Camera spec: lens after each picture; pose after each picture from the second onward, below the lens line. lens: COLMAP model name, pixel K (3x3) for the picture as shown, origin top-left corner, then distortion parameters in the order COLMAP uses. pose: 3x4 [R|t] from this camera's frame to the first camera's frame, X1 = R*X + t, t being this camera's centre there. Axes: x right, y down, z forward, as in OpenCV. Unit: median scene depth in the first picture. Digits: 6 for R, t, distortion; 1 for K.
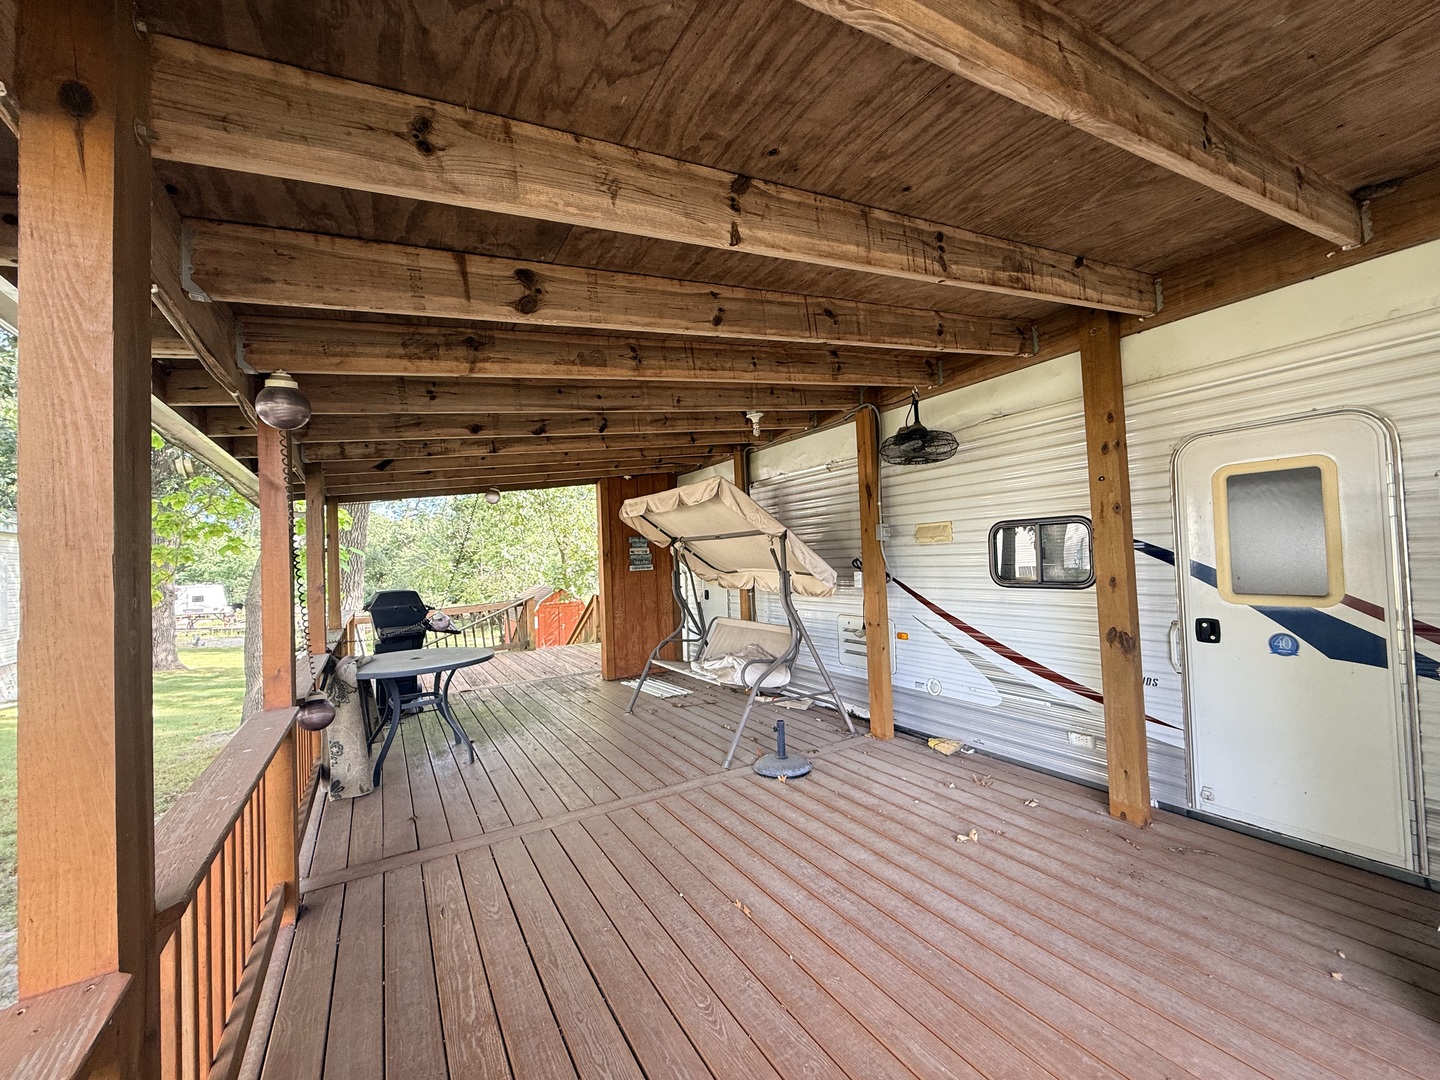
lens RADIAL K [[577.5, 0, 716.0], [0, 577.5, 544.2], [0, 0, 1]] dist [-0.000037, 0.000032]
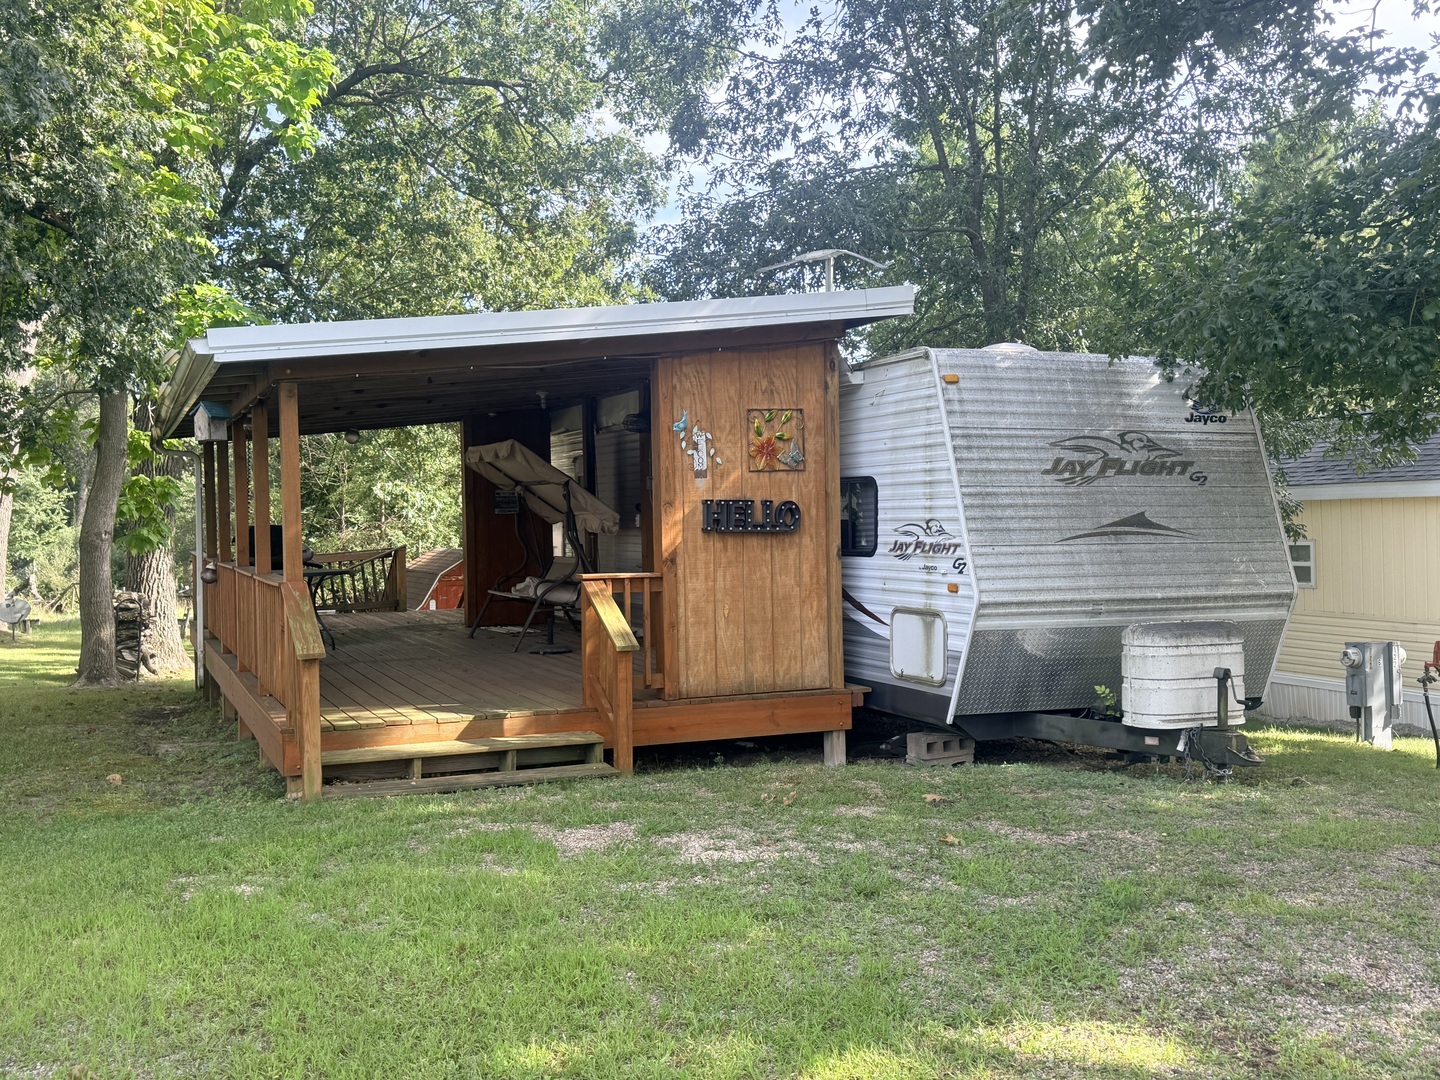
lens RADIAL K [[1446.6, 0, 722.7], [0, 1446.6, 544.8], [0, 0, 1]] dist [0.118596, 0.000000]
pose [[0.991104, 0.023736, -0.130957, 0.658778], [-0.017356, 0.998616, 0.049651, -0.033503], [0.131954, -0.046936, 0.990144, -1.610904]]
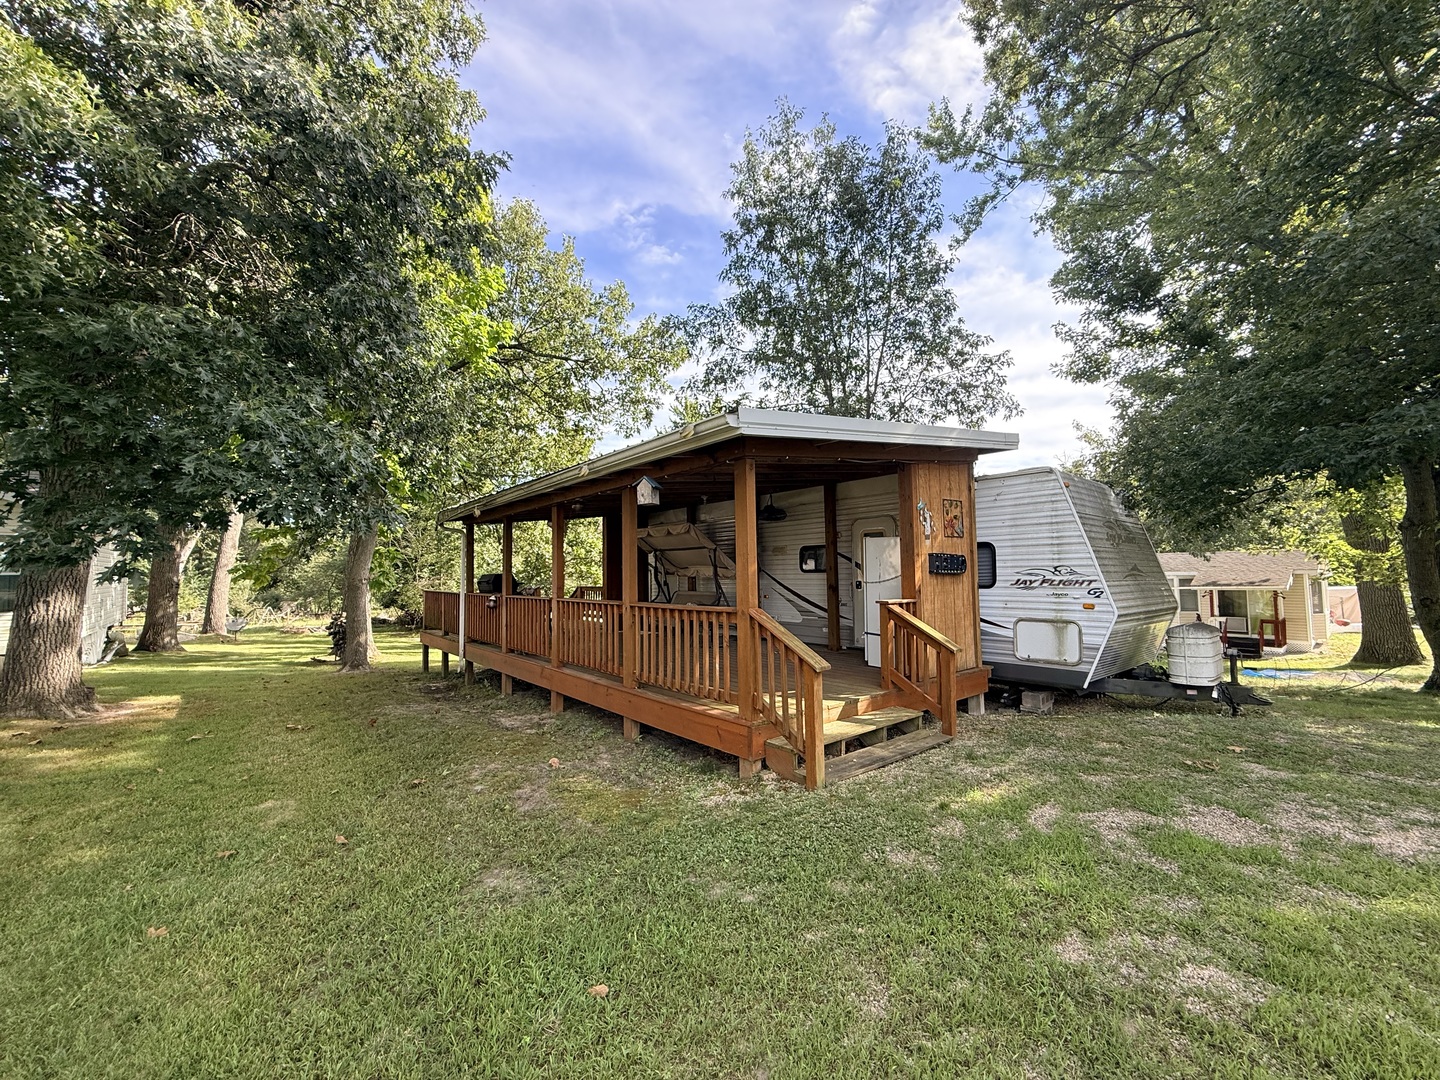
lens RADIAL K [[577.5, 0, 721.9], [0, 577.5, 541.2], [0, 0, 1]] dist [-0.000037, 0.000032]
pose [[0.985345, 0.033960, 0.167160, -0.177593], [-0.027723, 0.998835, -0.039505, 0.031771], [-0.168307, 0.034292, 0.985138, -0.918712]]
